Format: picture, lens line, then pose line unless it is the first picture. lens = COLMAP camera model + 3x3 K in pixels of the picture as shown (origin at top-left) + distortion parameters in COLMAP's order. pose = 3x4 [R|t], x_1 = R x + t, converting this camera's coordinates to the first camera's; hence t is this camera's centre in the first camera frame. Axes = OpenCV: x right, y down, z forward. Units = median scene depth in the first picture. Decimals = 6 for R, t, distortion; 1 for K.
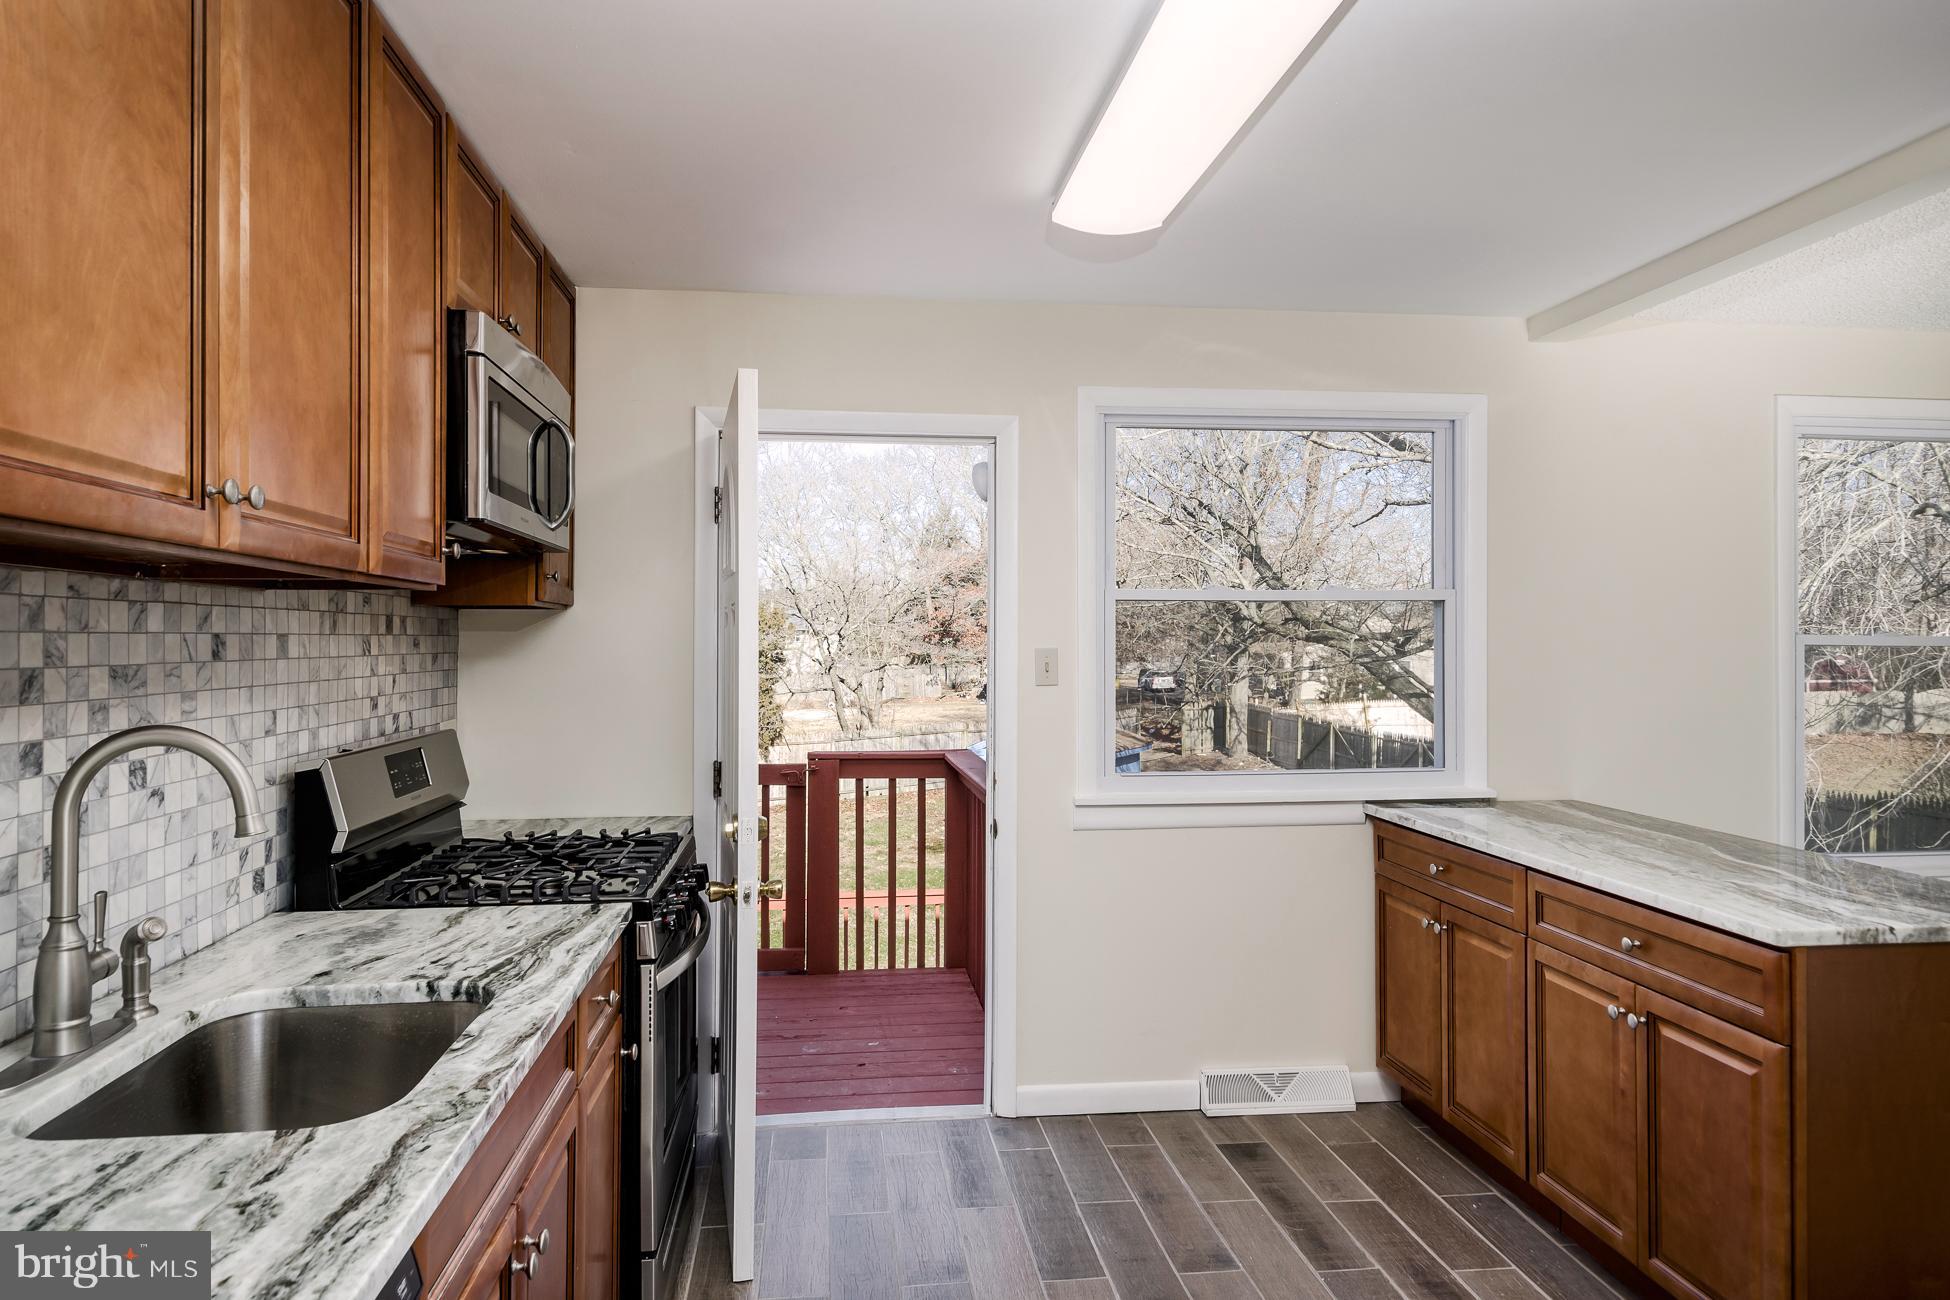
lens RADIAL K [[1186.5, 0, 972.2], [0, 1186.5, 632.8], [0, 0, 1]] dist [0.015058, -0.012473]
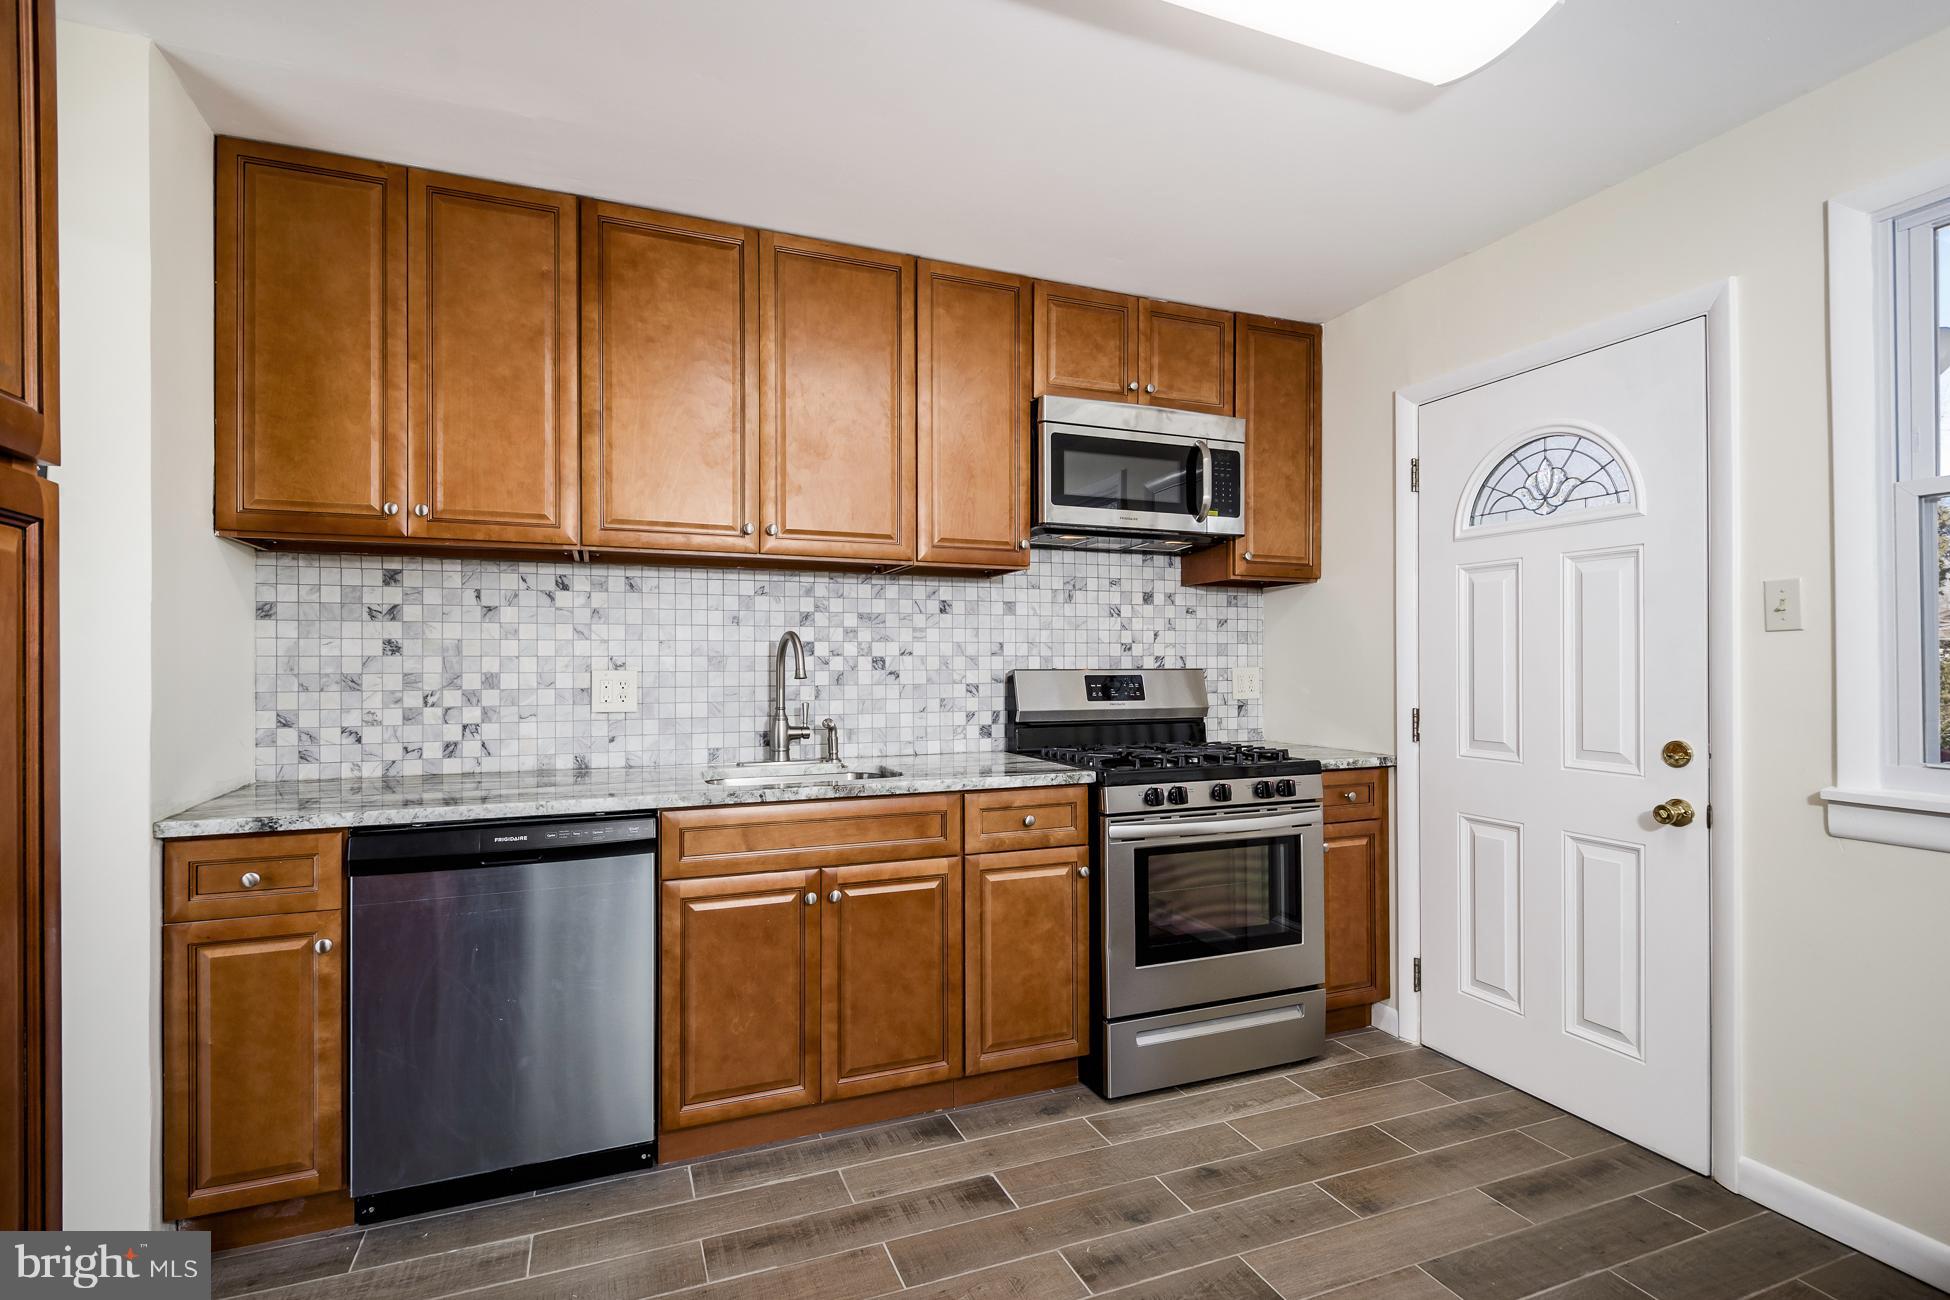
lens RADIAL K [[907.5, 0, 964.7], [0, 907.5, 661.0], [0, 0, 1]] dist [0.003636, -0.000469]
pose [[0.254247, -0.002907, -0.967135, 0.951027], [0.007001, 0.999975, -0.001166, 0.117348], [0.967114, -0.006474, 0.254261, 0.722836]]
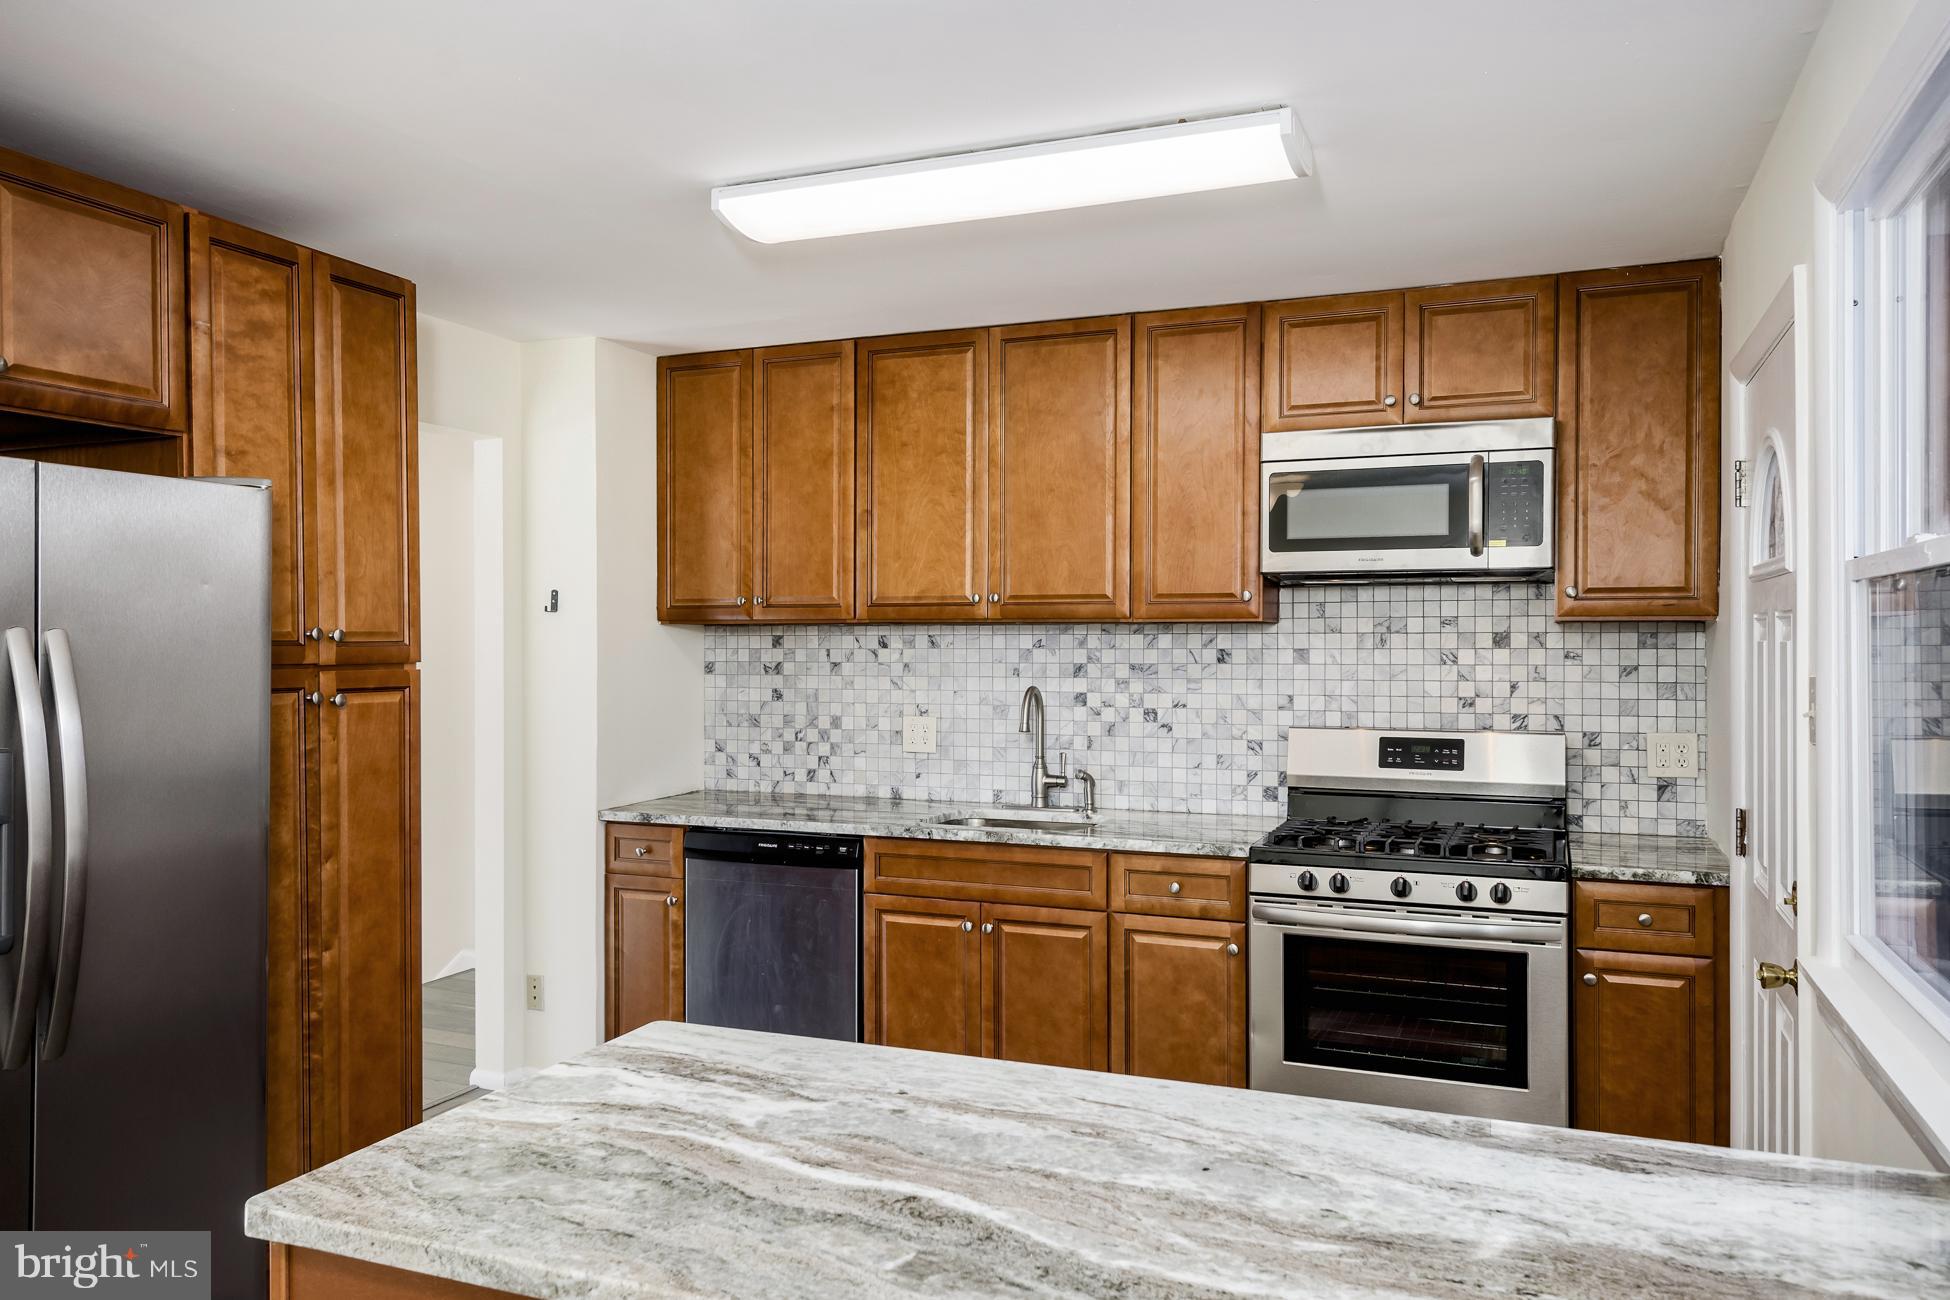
lens RADIAL K [[1360.7, 0, 965.4], [0, 1360.7, 652.6], [0, 0, 1]] dist [0.019866, -0.005055]
pose [[-0.488723, 0.007641, -0.872405, 1.584661], [0.005390, 0.999969, 0.005739, -0.009036], [0.872422, -0.001898, -0.488750, 1.891808]]
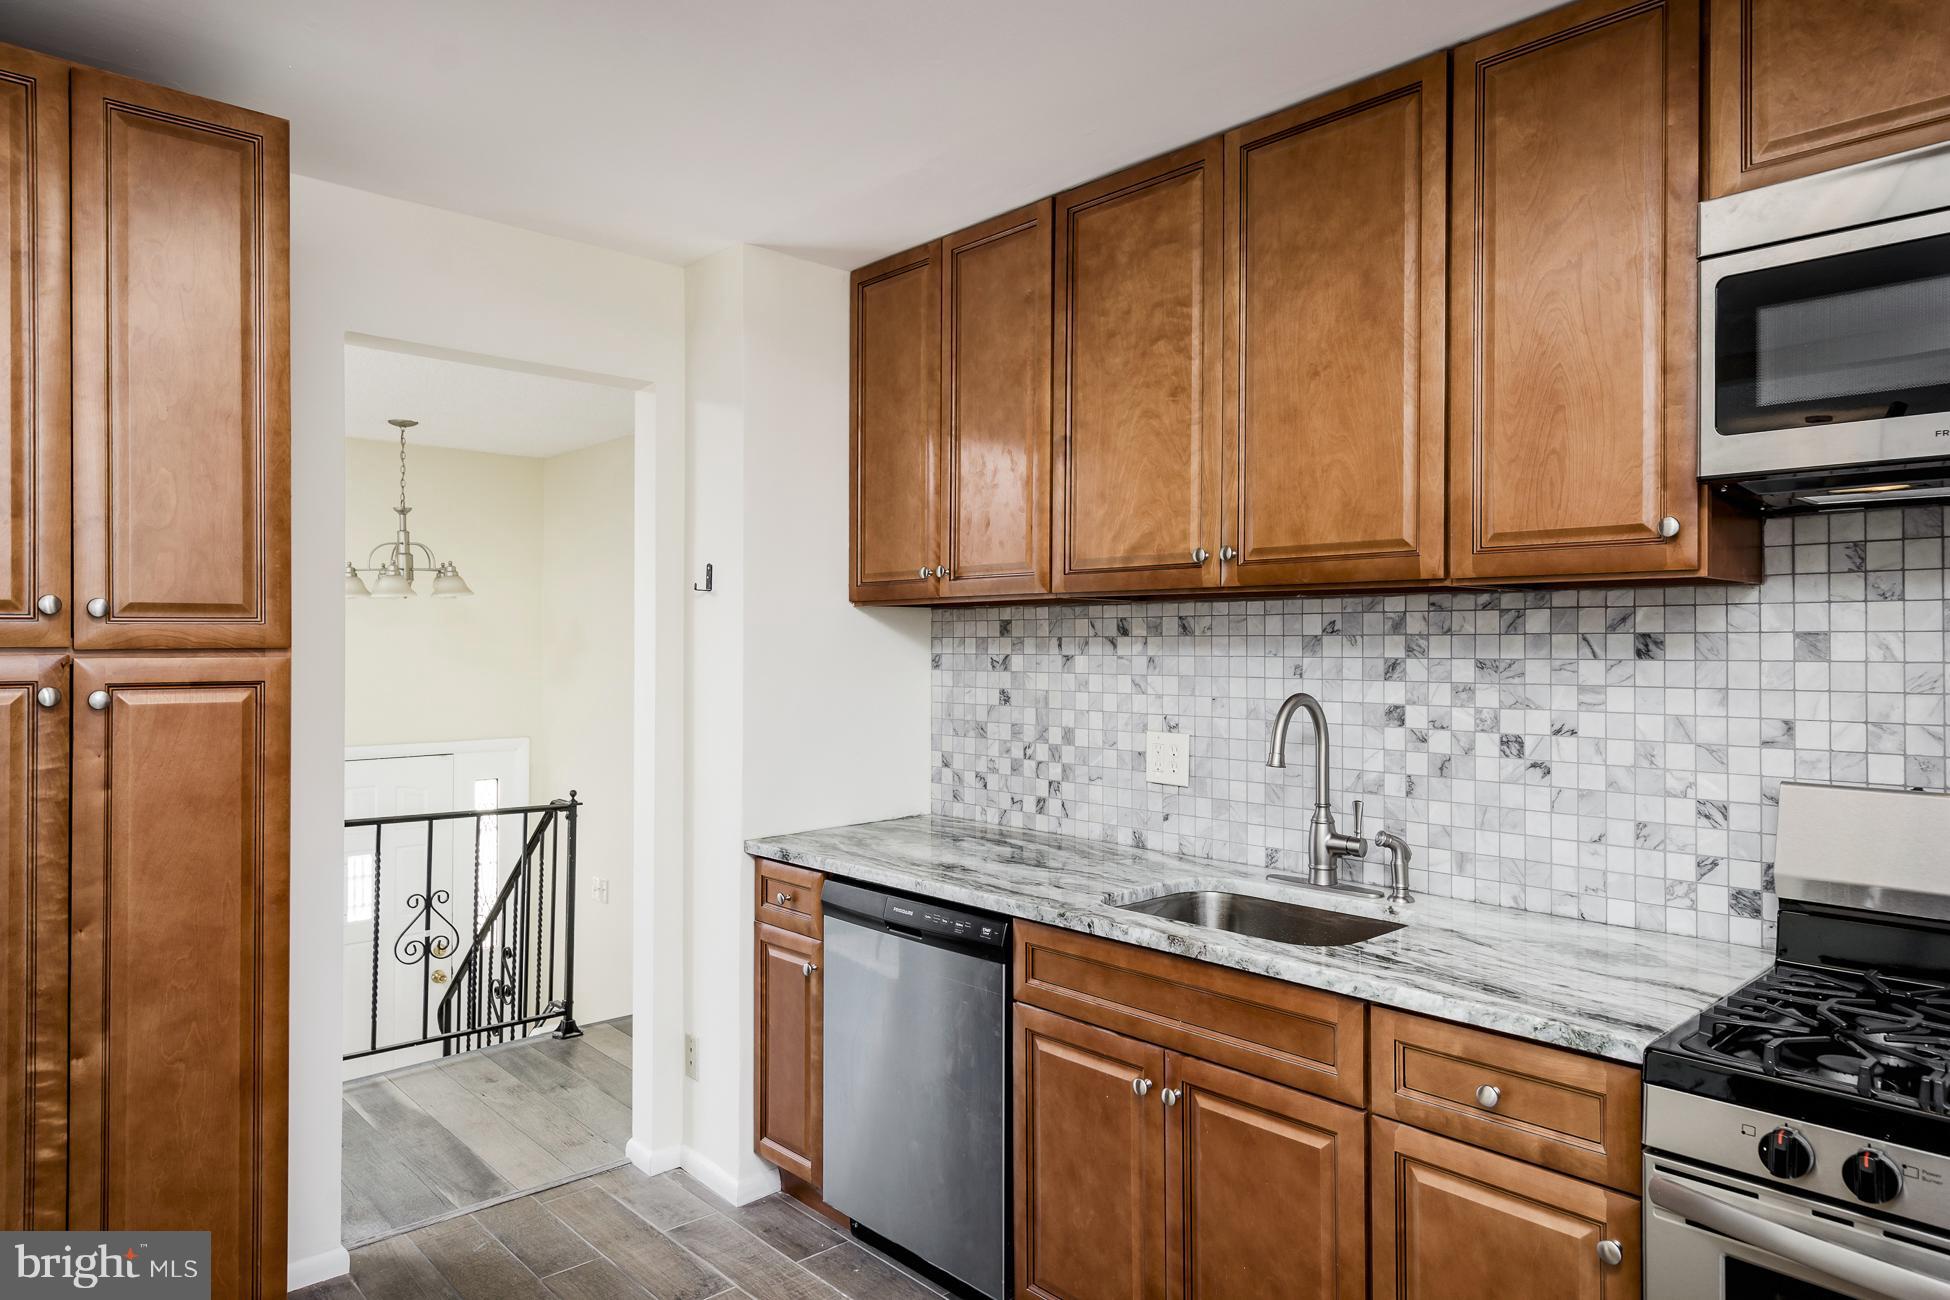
lens RADIAL K [[1186.5, 0, 969.0], [0, 1186.5, 636.4], [0, 0, 1]] dist [0.015058, -0.012473]
pose [[-0.809017, -0.001813, -0.587783, 0.508311], [0.003857, 0.999957, -0.008393, 0.010758], [0.587773, -0.009057, -0.808975, 1.673463]]
